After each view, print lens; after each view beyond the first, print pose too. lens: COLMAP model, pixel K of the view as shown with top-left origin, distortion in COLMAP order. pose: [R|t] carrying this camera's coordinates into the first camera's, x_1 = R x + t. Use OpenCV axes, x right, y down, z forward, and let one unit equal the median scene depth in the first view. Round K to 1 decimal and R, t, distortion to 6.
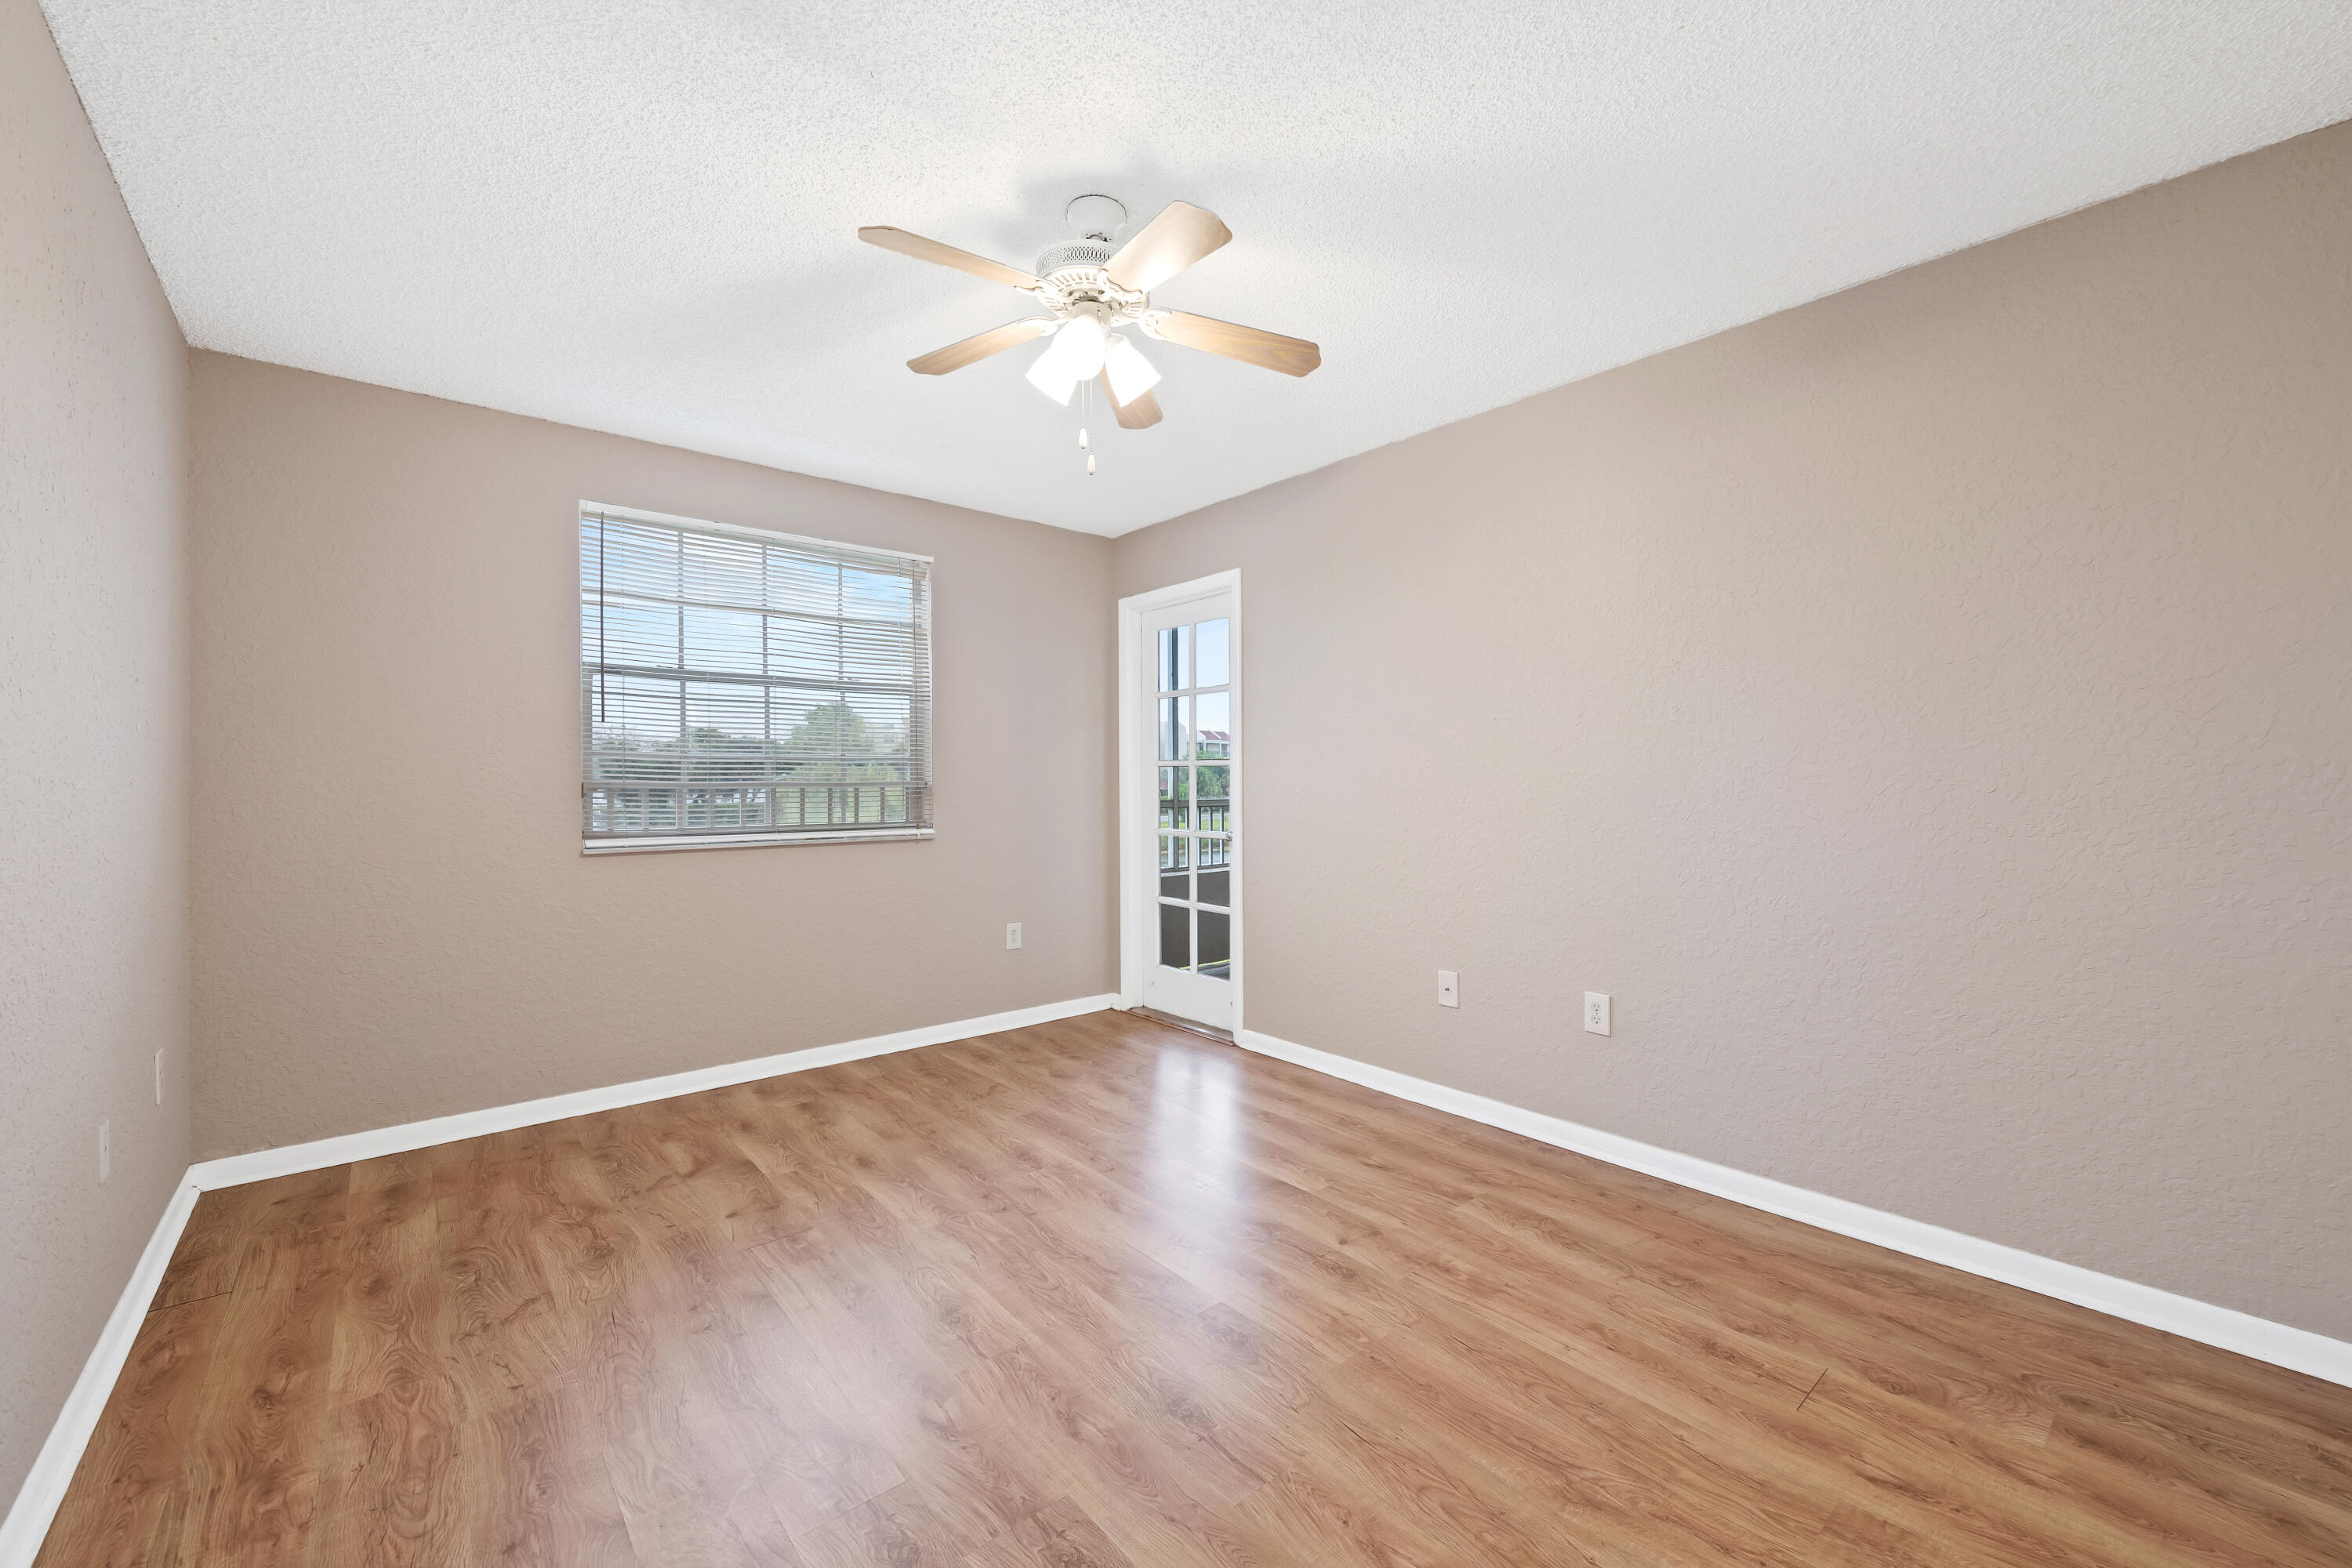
lens RADIAL K [[933.7, 0, 1187.8], [0, 933.7, 781.7], [0, 0, 1]] dist [0.005410, -0.004990]
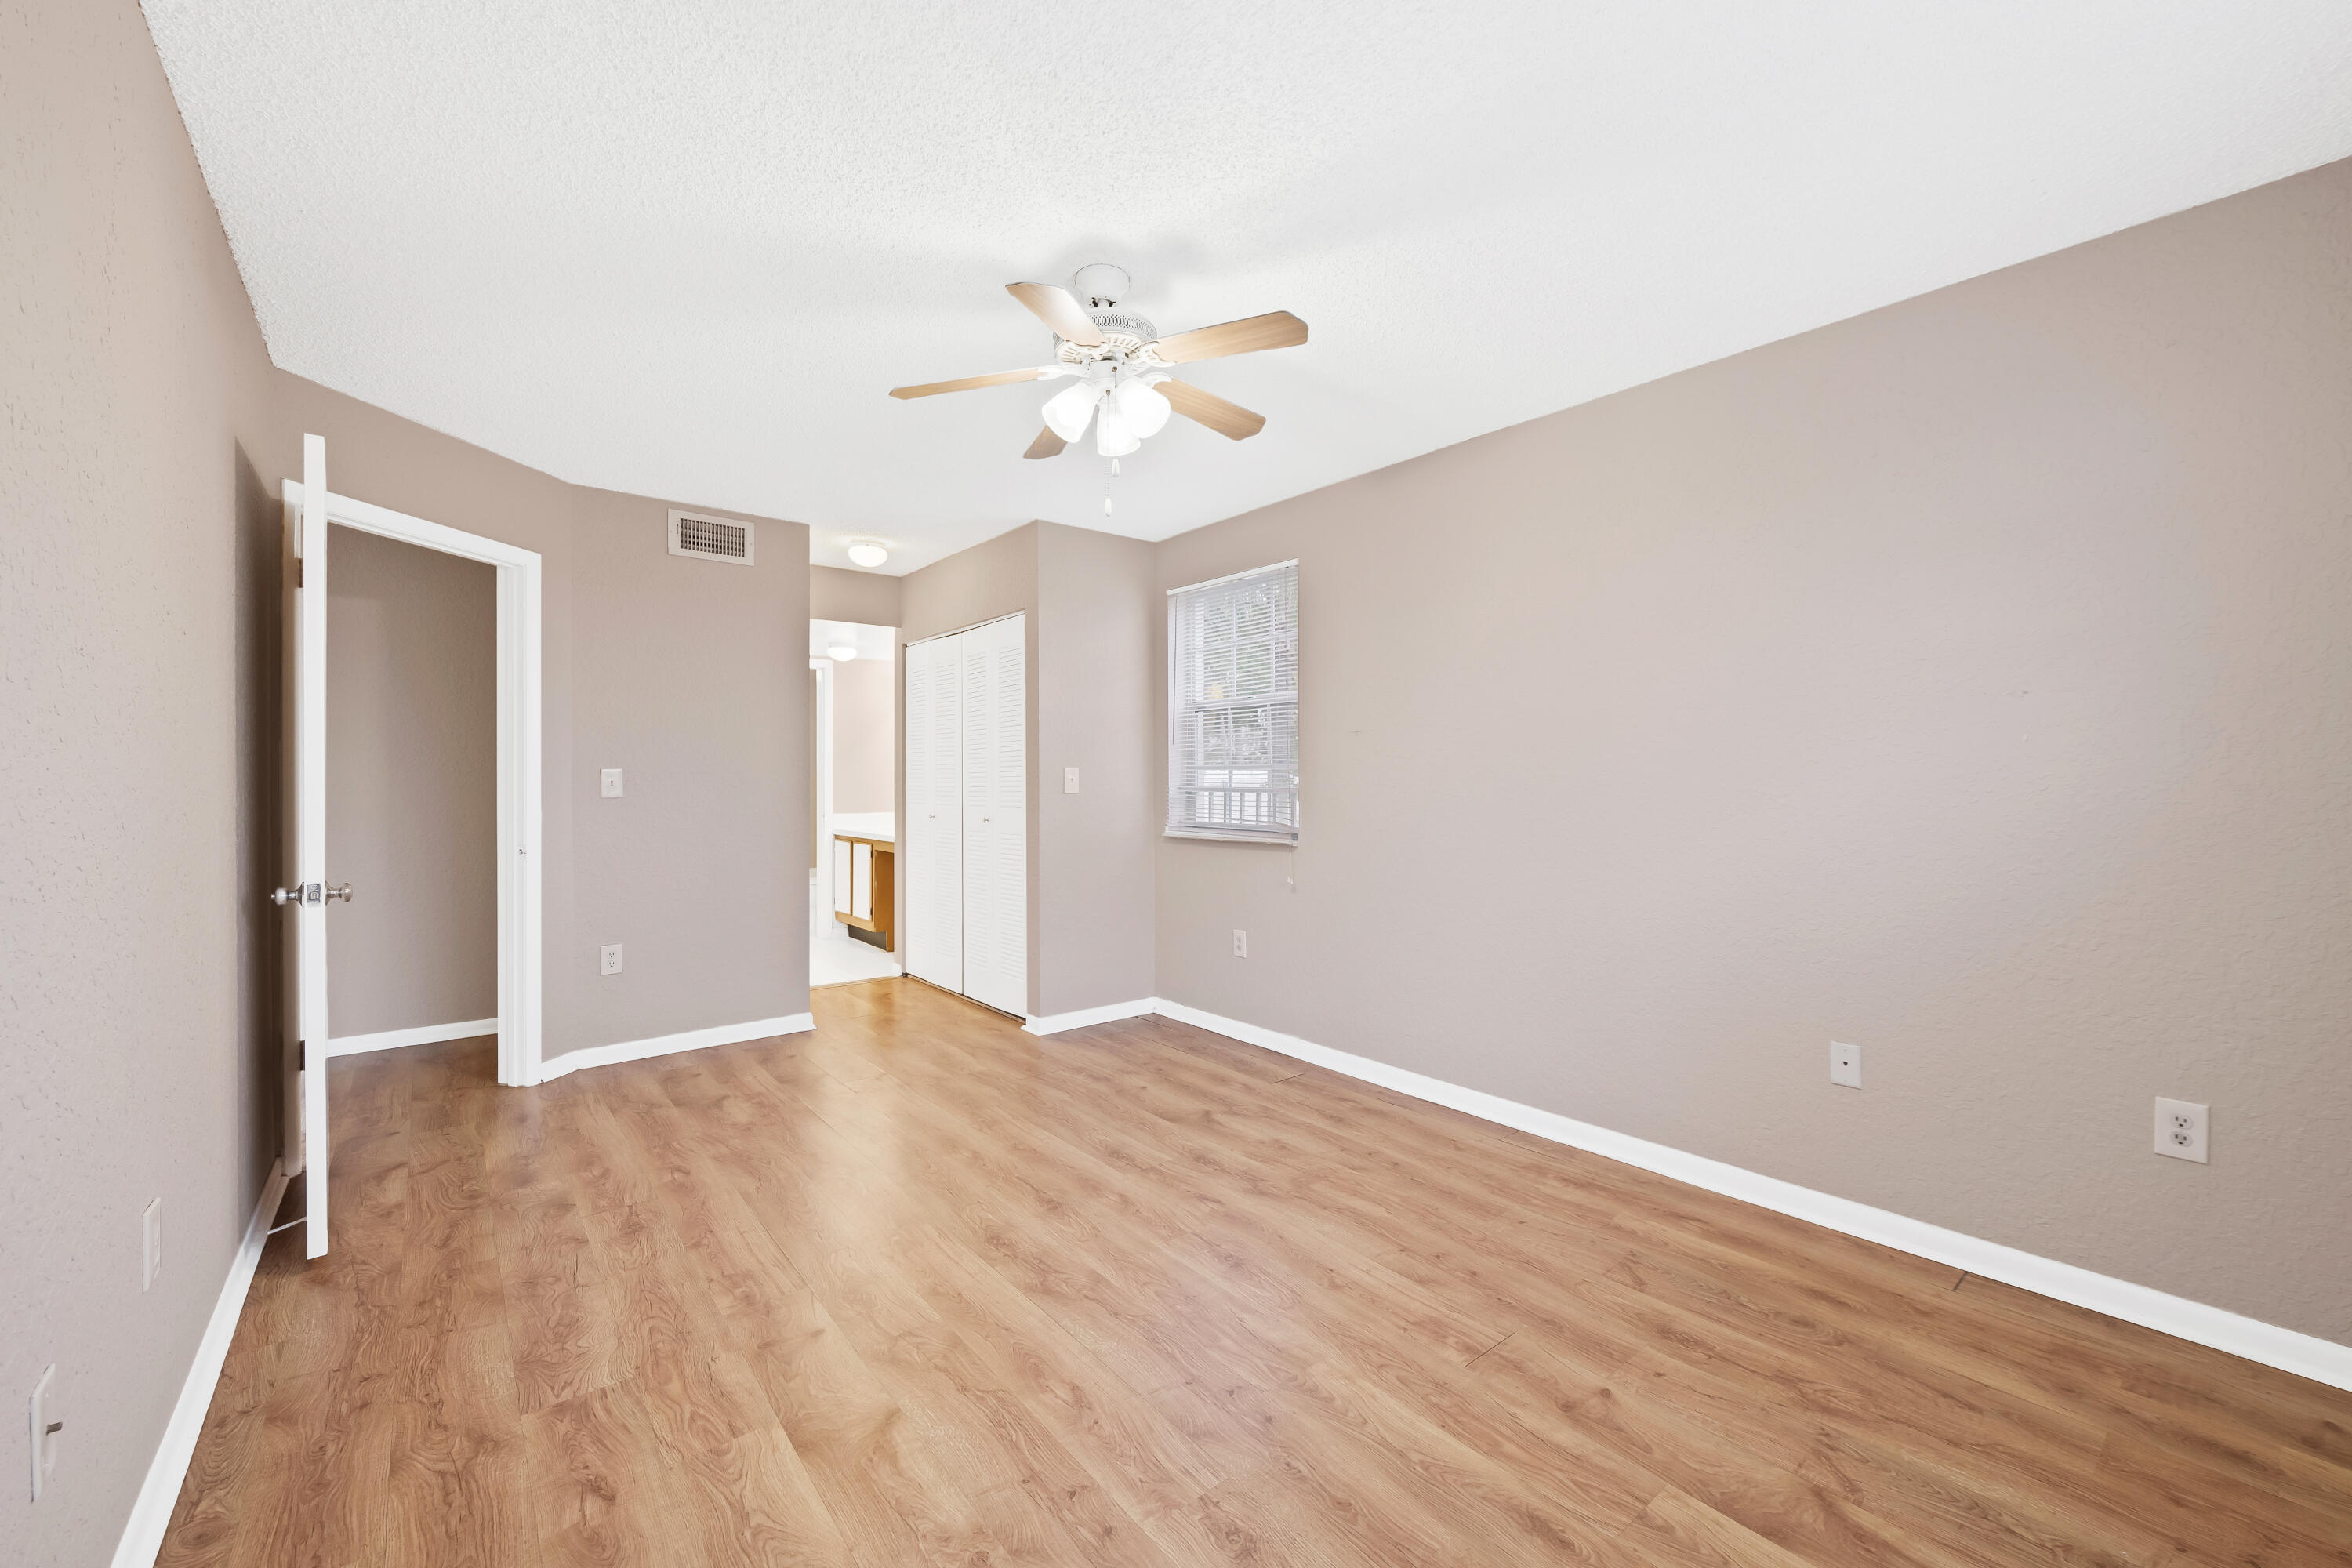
lens RADIAL K [[916.0, 0, 1176.0], [0, 916.0, 784.0], [0, 0, 1]] dist [0.007282, -0.009348]
pose [[-0.999303, 0.004070, 0.037114, -0.177296], [0.004276, 0.999976, 0.005464, -0.012547], [-0.037091, 0.005619, -0.999296, 1.658028]]
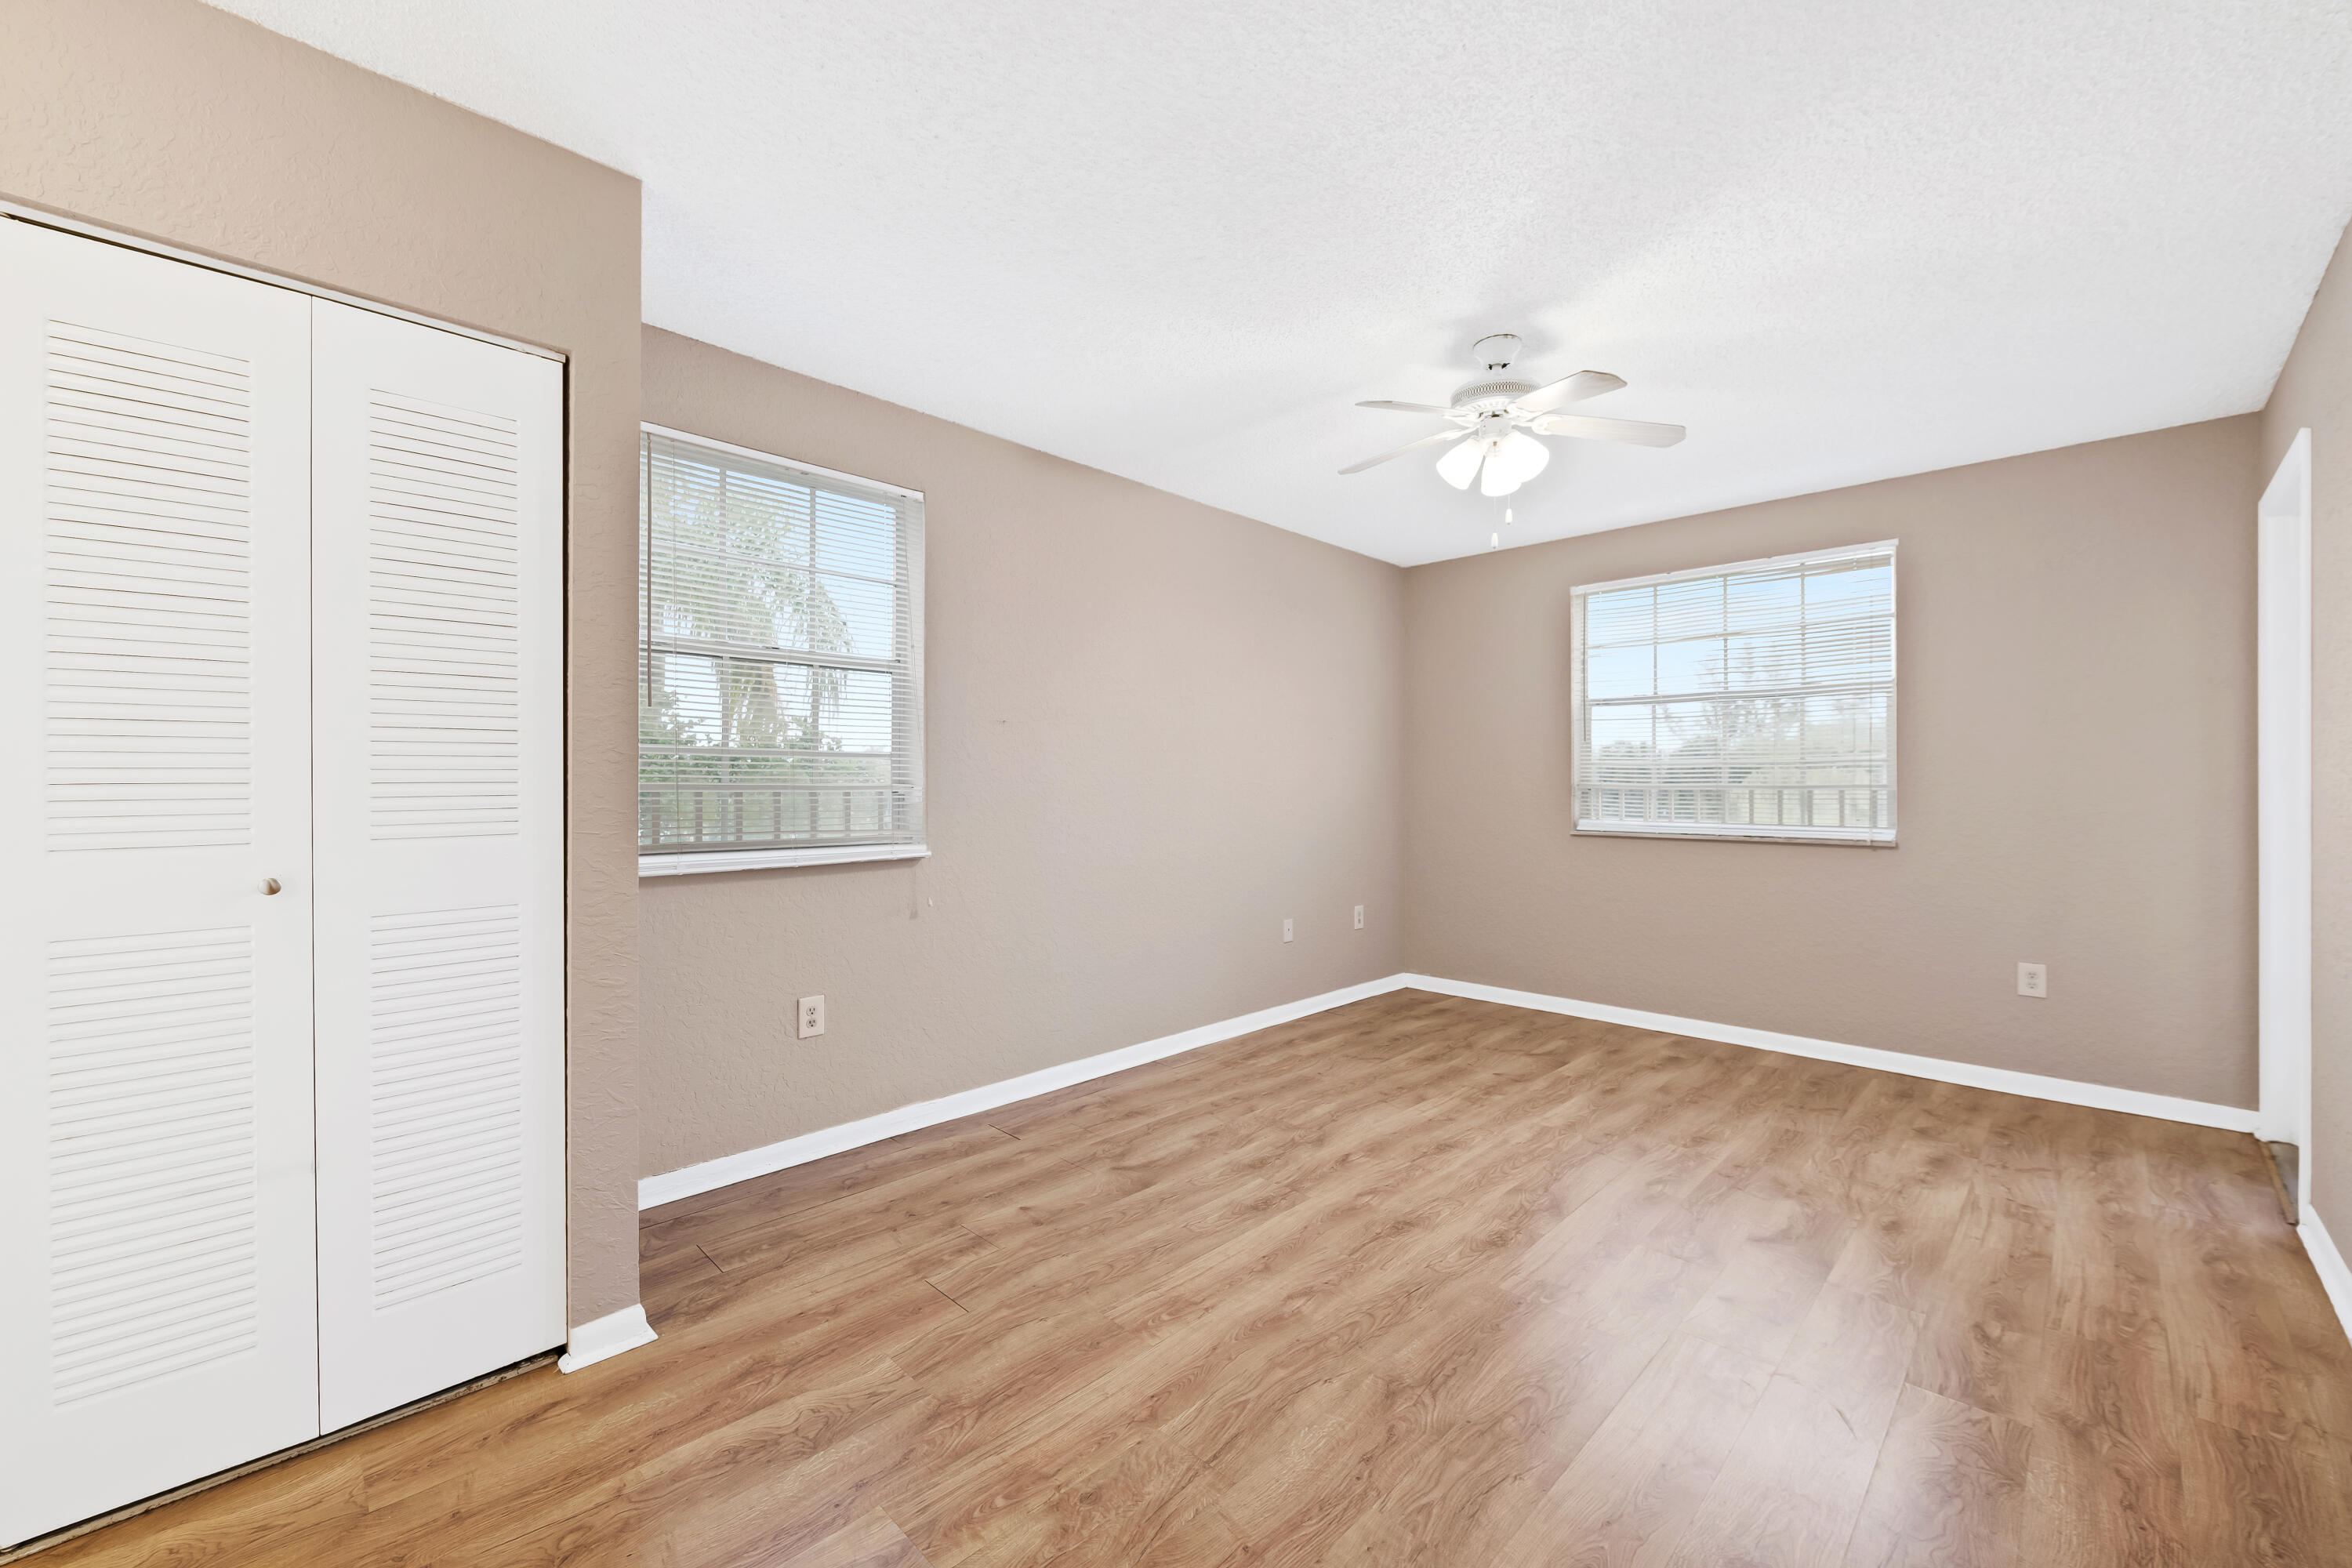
lens RADIAL K [[929.4, 0, 1188.4], [0, 929.4, 781.4], [0, 0, 1]] dist [0.004085, -0.005168]
pose [[0.077215, 0.000040, -0.997014, 0.922203], [-0.003650, 0.999993, -0.000242, -0.001850], [0.997008, 0.003658, 0.077214, 0.377979]]
